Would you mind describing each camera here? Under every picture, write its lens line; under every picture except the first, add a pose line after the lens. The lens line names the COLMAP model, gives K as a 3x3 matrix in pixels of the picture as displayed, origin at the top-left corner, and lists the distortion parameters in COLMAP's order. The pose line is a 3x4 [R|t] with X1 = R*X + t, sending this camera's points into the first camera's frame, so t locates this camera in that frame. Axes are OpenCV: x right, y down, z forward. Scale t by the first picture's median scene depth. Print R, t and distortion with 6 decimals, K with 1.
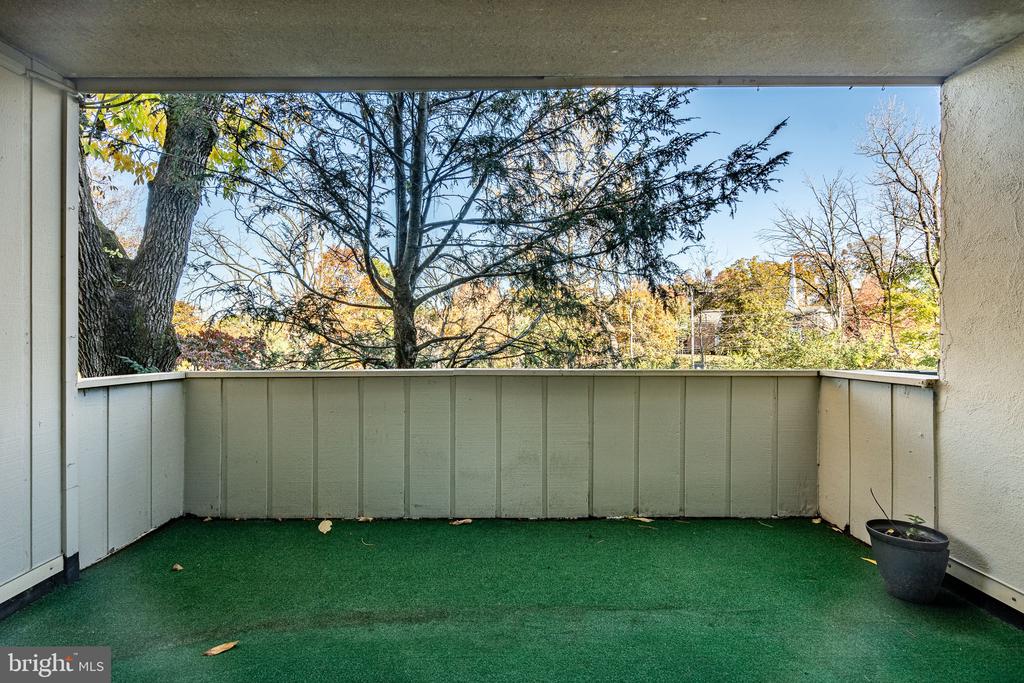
lens RADIAL K [[482.4, 0, 507.4], [0, 482.4, 336.9], [0, 0, 1]] dist [-0.002058, -0.000349]
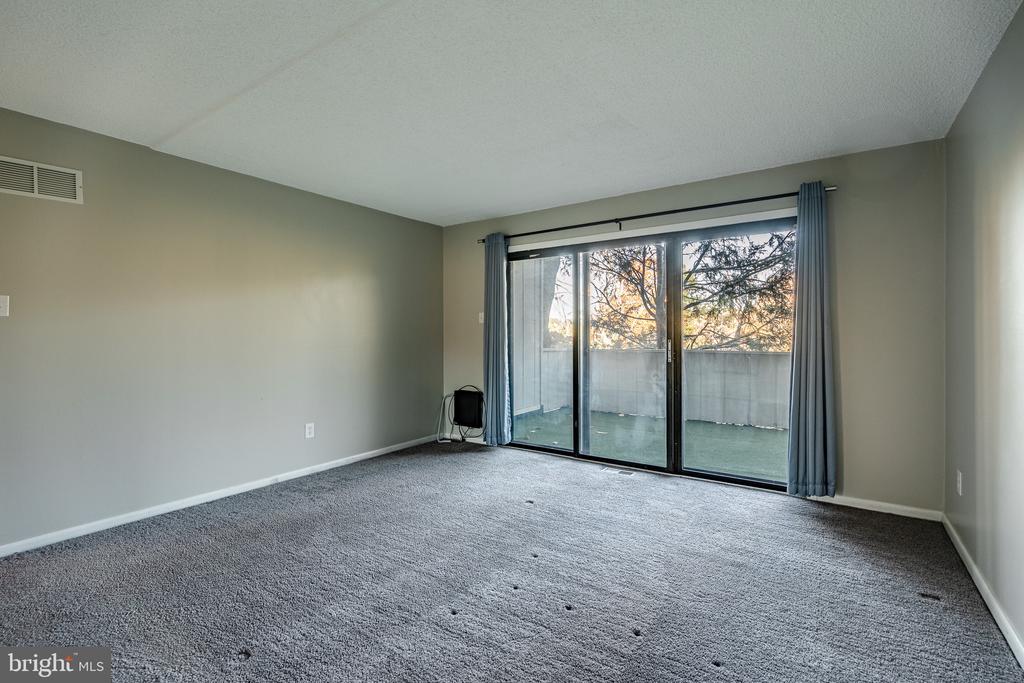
lens RADIAL K [[482.4, 0, 507.4], [0, 482.4, 337.8], [0, 0, 1]] dist [-0.002058, -0.000349]
pose [[0.824693, -0.001688, -0.565578, 0.344654], [0.000346, 0.999997, -0.002480, 0.015160], [0.565581, 0.001849, 0.824691, -0.874969]]
